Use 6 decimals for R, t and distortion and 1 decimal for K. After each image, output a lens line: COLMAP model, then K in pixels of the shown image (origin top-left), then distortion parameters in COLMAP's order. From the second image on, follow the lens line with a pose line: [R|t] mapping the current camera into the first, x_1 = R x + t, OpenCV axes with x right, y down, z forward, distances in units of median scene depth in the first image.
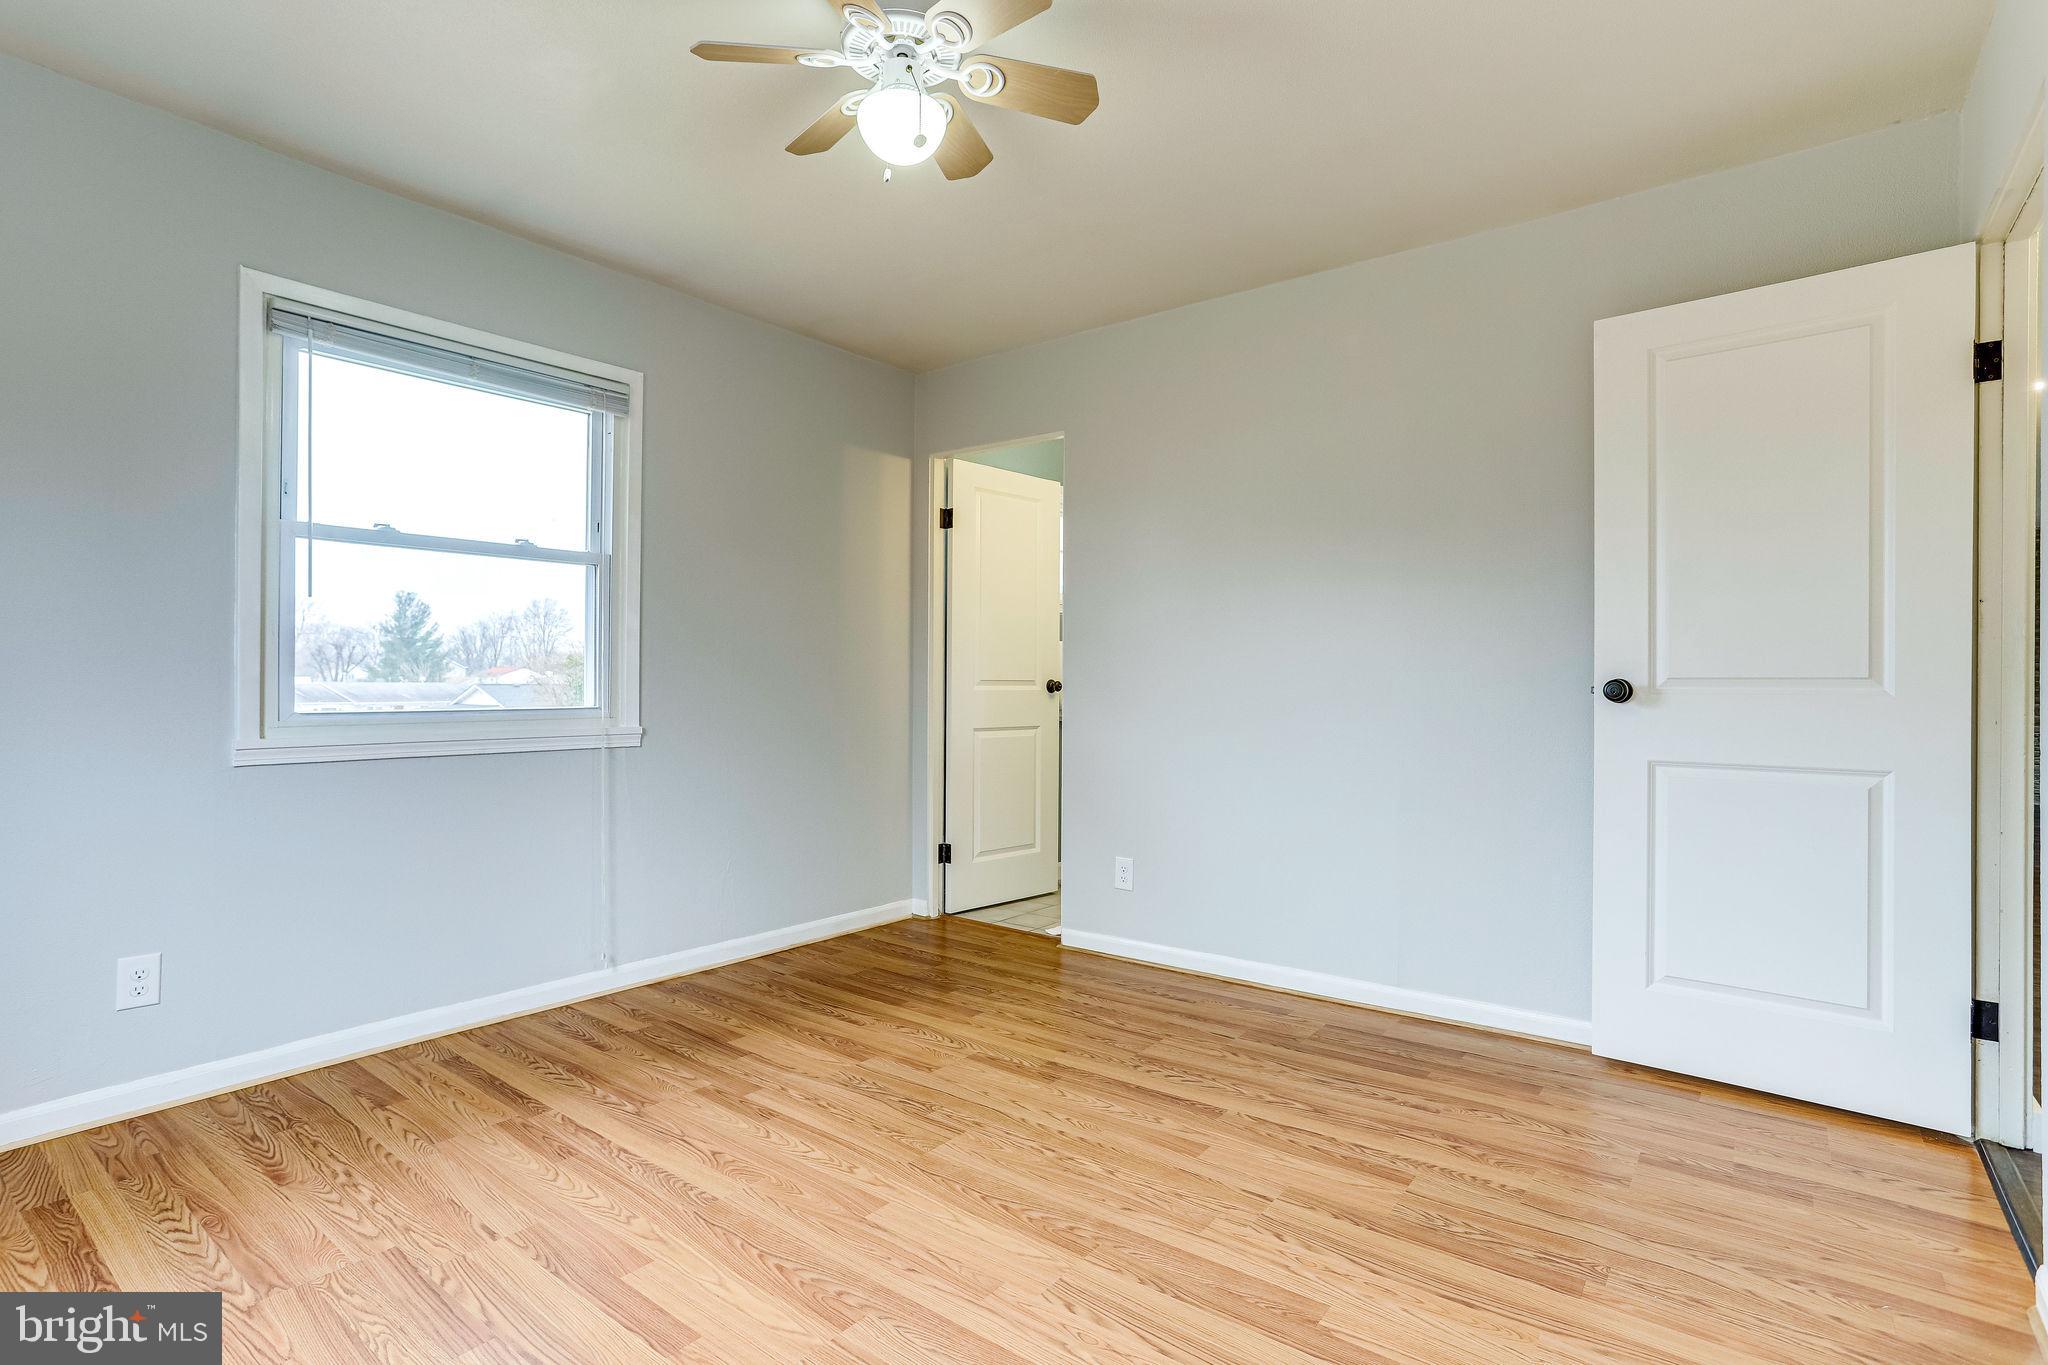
lens RADIAL K [[992.8, 0, 1014.2], [0, 992.8, 671.0], [0, 0, 1]] dist [-0.056171, 0.033639]
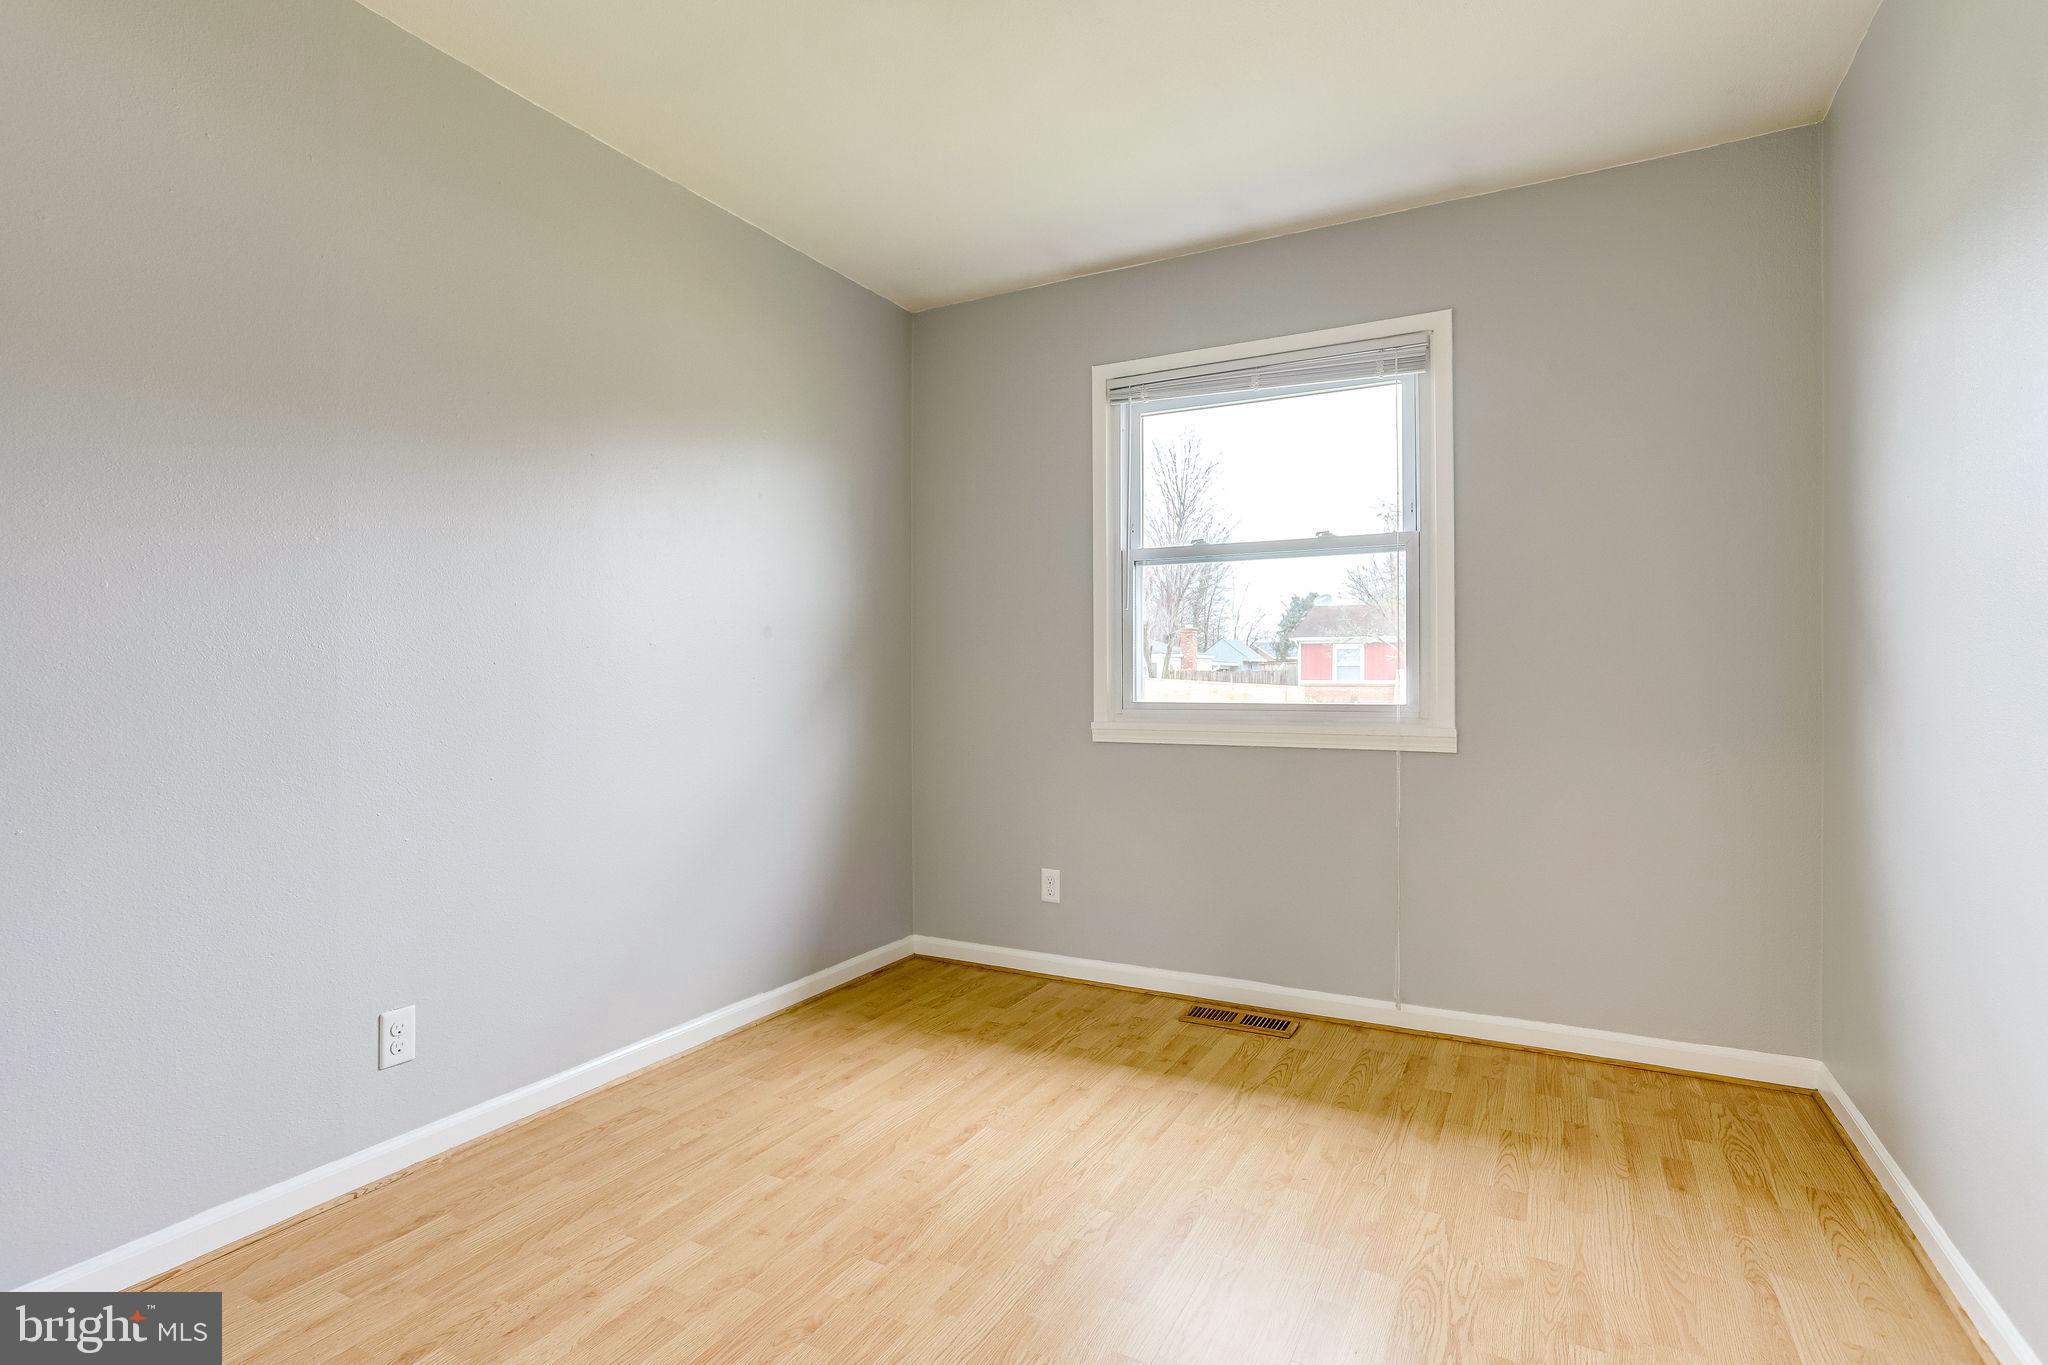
lens RADIAL K [[992.8, 0, 1014.2], [0, 992.8, 671.0], [0, 0, 1]] dist [-0.056171, 0.033639]
pose [[0.196049, -0.008040, -0.980561, 0.383703], [0.015163, 0.999872, -0.005167, 0.004507], [0.980477, -0.013855, 0.196145, 0.475675]]
